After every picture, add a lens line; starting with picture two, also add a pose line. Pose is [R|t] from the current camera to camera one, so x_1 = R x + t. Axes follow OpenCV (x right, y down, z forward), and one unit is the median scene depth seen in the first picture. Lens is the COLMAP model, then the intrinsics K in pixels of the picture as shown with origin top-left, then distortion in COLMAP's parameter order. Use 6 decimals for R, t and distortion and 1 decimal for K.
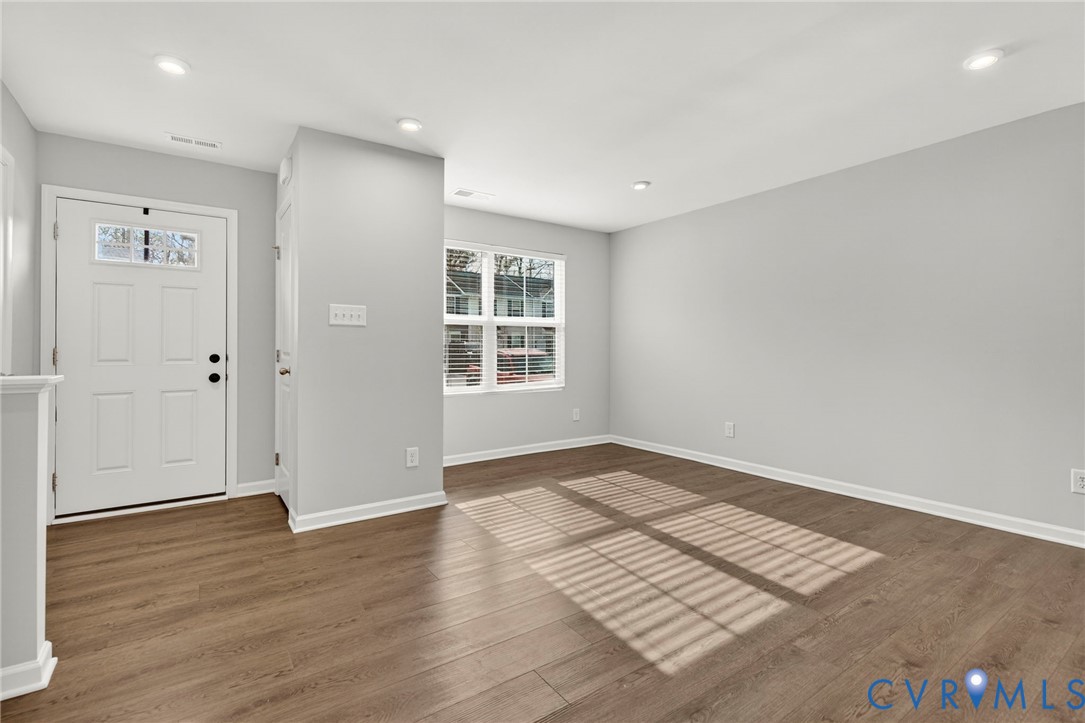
lens RADIAL K [[492.8, 0, 537.0], [0, 492.8, 352.2], [0, 0, 1]] dist [0.008855, -0.000315]
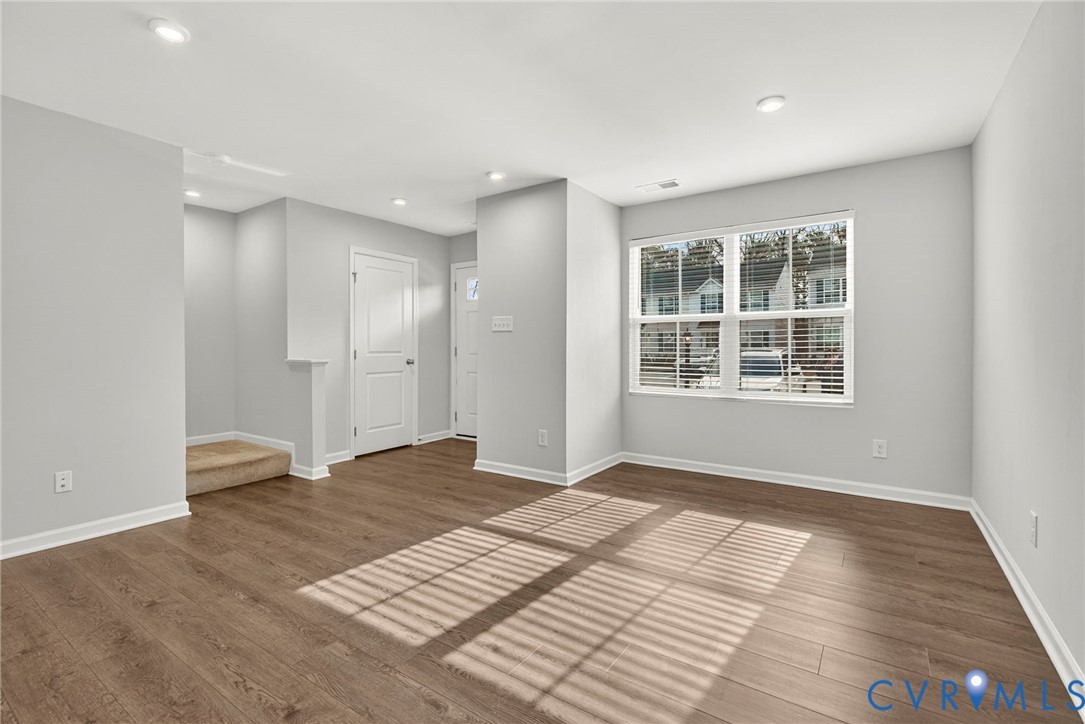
lens RADIAL K [[492.8, 0, 538.6], [0, 492.8, 360.0], [0, 0, 1]] dist [0.008855, -0.000315]
pose [[0.364990, 0.029326, -0.930549, 1.100516], [-0.003260, 0.999538, 0.030222, -0.020483], [0.931006, -0.007997, 0.364917, 0.698454]]
